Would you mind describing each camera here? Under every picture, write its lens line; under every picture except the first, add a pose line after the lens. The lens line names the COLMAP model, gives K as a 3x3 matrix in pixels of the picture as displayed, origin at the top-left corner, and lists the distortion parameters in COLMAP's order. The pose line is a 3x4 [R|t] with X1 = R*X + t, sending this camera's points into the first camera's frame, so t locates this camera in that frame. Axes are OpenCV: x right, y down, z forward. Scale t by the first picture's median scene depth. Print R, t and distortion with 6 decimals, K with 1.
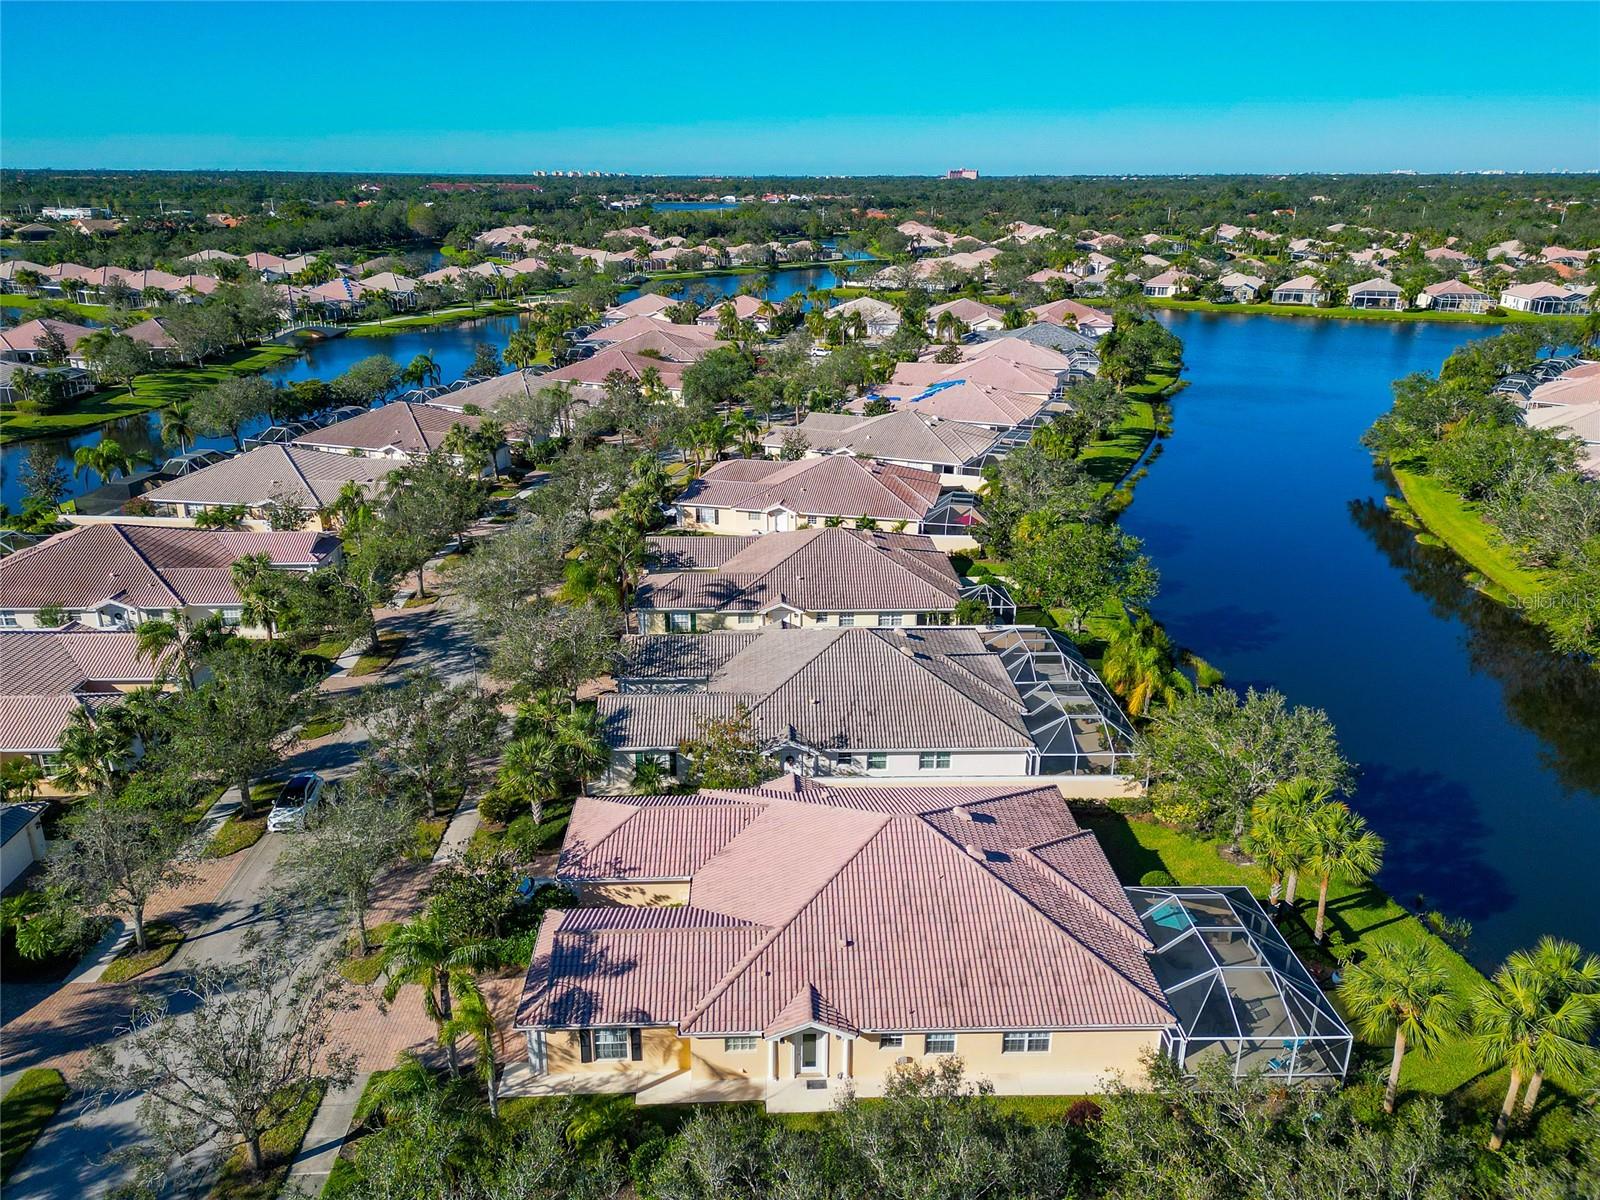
lens RADIAL K [[1129.1, 0, 786.3], [0, 1129.1, 579.1], [0, 0, 1]] dist [0.074995, -0.065925]
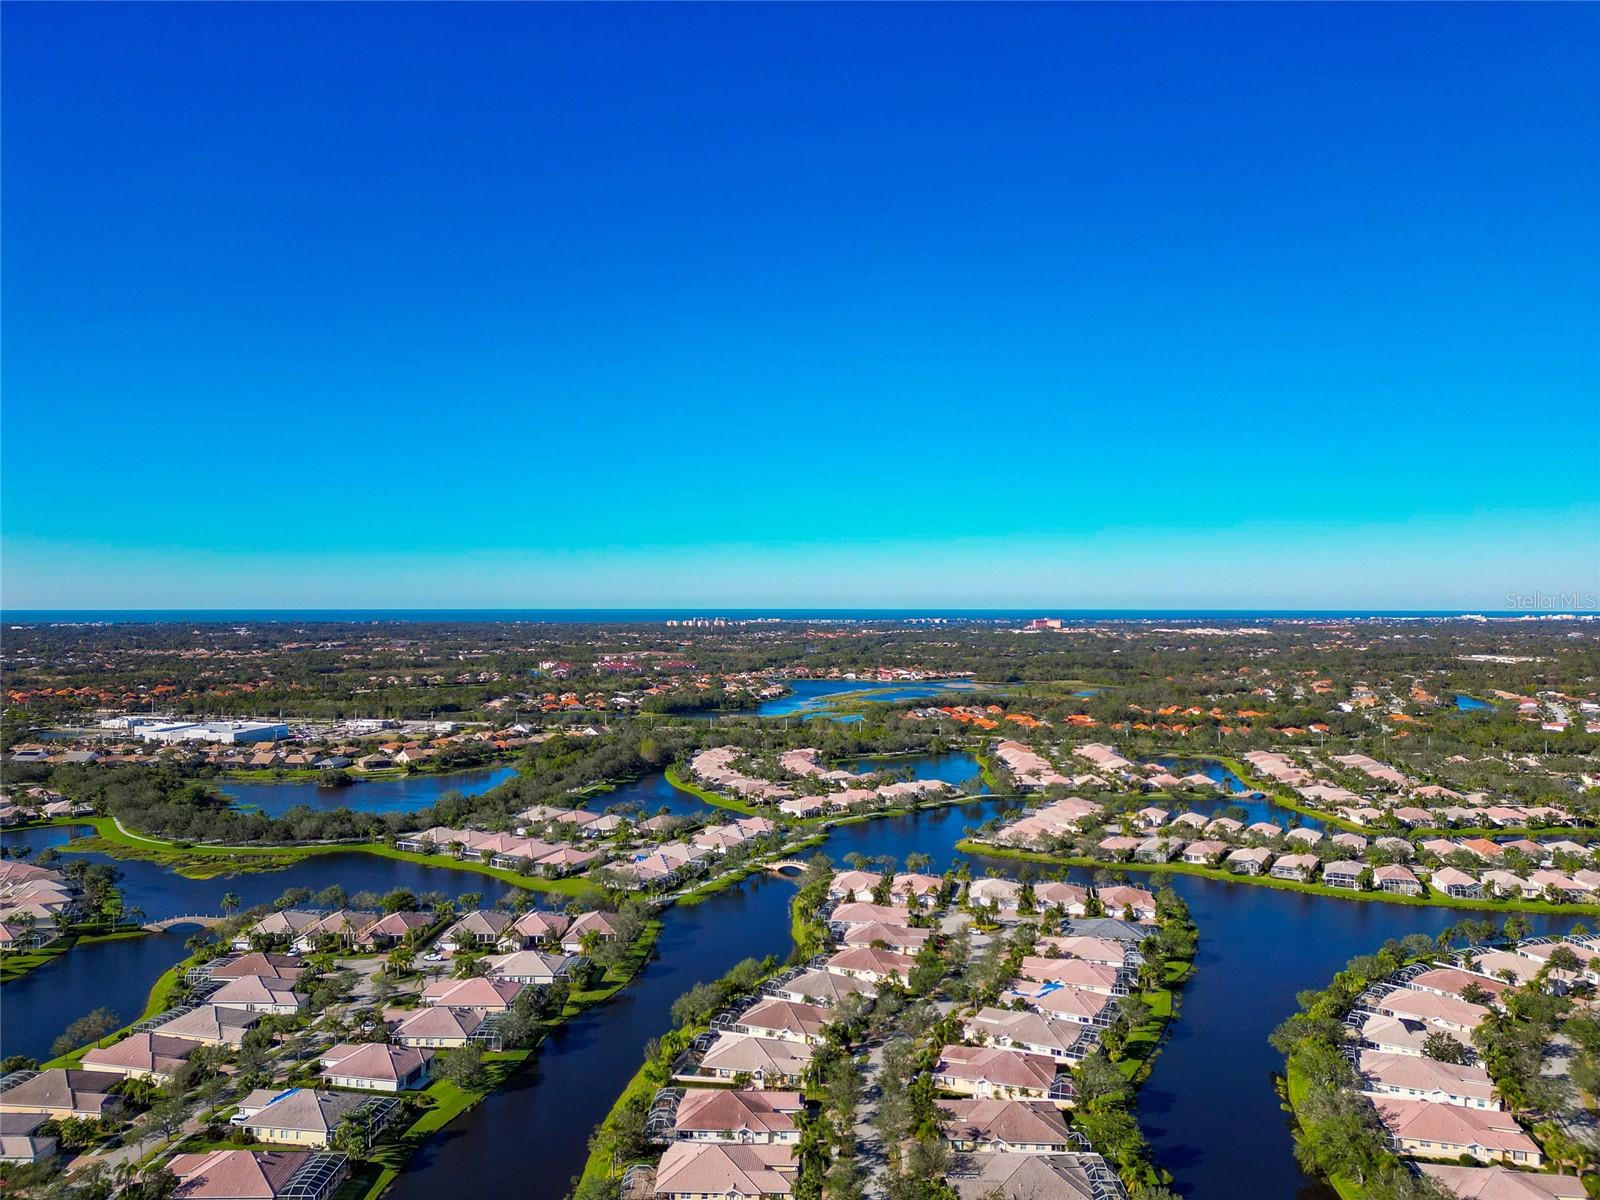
lens RADIAL K [[1129.1, 0, 786.3], [0, 1129.1, 579.1], [0, 0, 1]] dist [0.074995, -0.065925]
pose [[0.996663, -0.006063, -0.081404, -0.153692], [-0.022409, 0.938604, -0.344269, -0.154584], [0.078493, 0.344944, 0.935336, -1.121288]]
